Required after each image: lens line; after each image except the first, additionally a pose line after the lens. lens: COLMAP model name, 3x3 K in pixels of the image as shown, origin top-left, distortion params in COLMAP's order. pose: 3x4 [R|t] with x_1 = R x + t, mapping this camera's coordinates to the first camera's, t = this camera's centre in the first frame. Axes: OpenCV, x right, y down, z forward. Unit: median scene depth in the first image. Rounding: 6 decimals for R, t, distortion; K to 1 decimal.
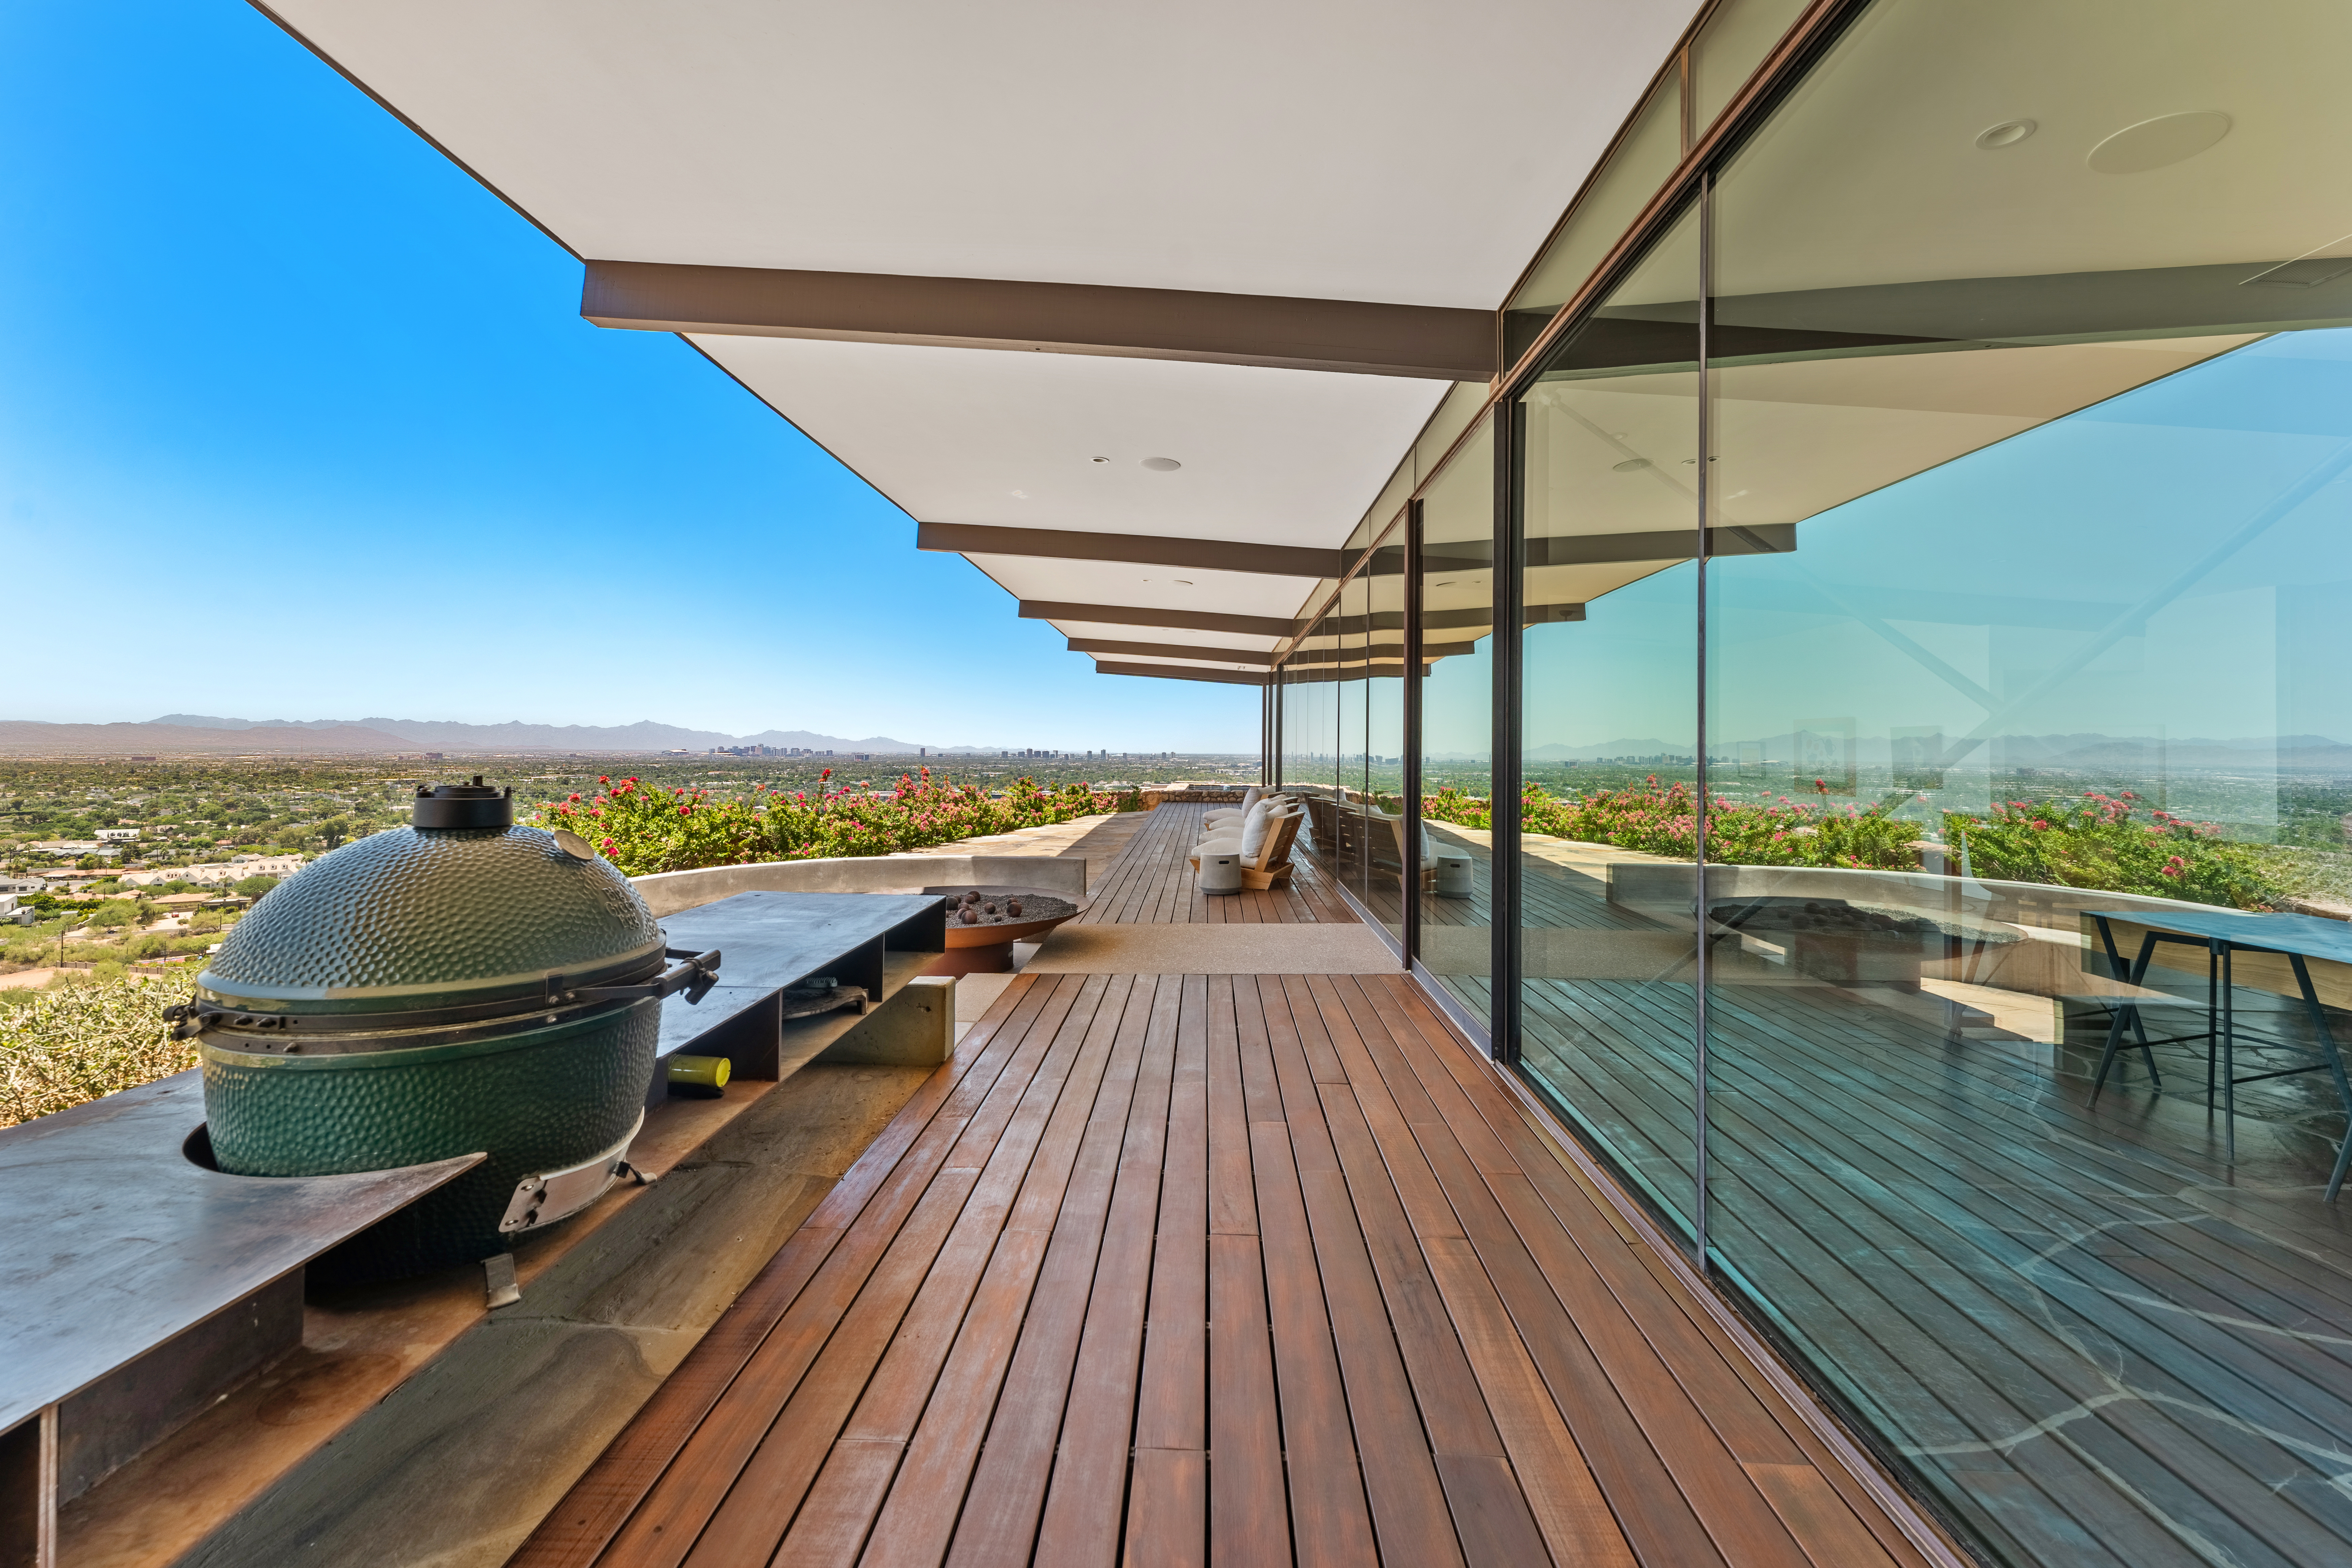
lens RADIAL K [[959.4, 0, 1180.6], [0, 959.4, 732.2], [0, 0, 1]] dist [0.001003, 0.000050]
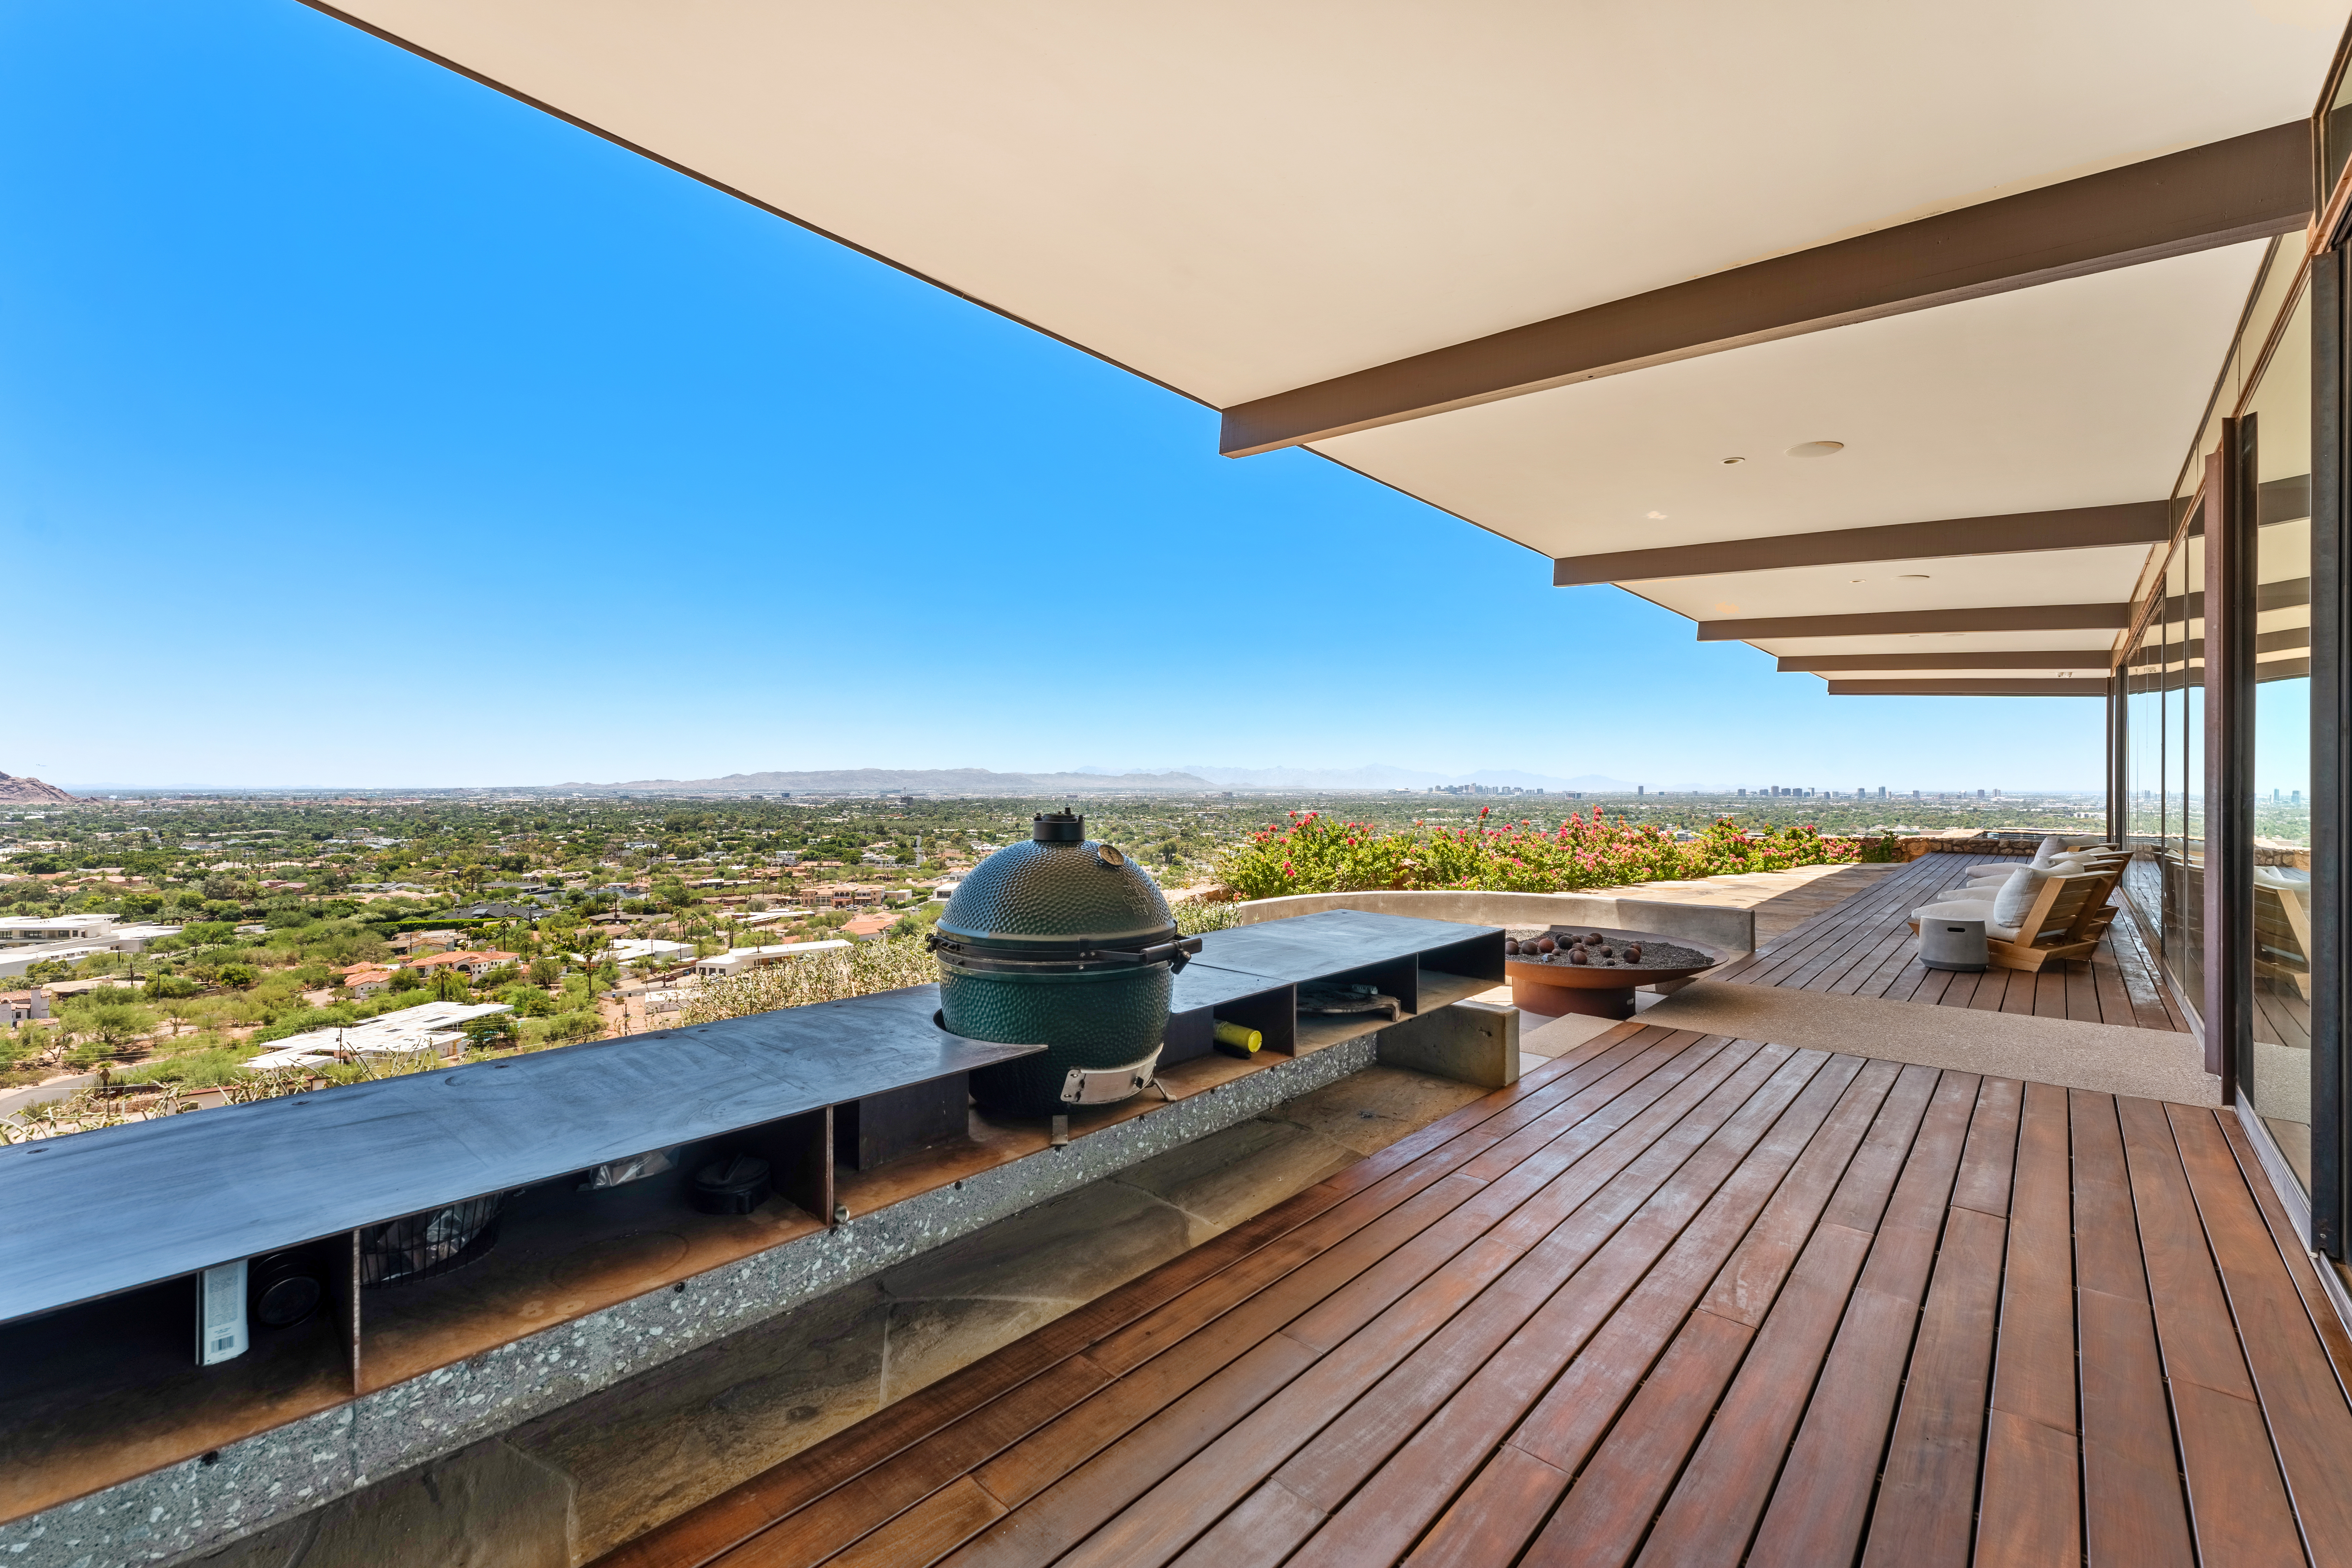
lens RADIAL K [[952.6, 0, 1176.0], [0, 952.6, 784.0], [0, 0, 1]] dist [0.000021, 0.000280]
pose [[0.751691, -0.007580, -0.659472, 0.168123], [0.016768, 0.999830, 0.007621, -0.000377], [0.659302, -0.016786, 0.751690, -0.011345]]
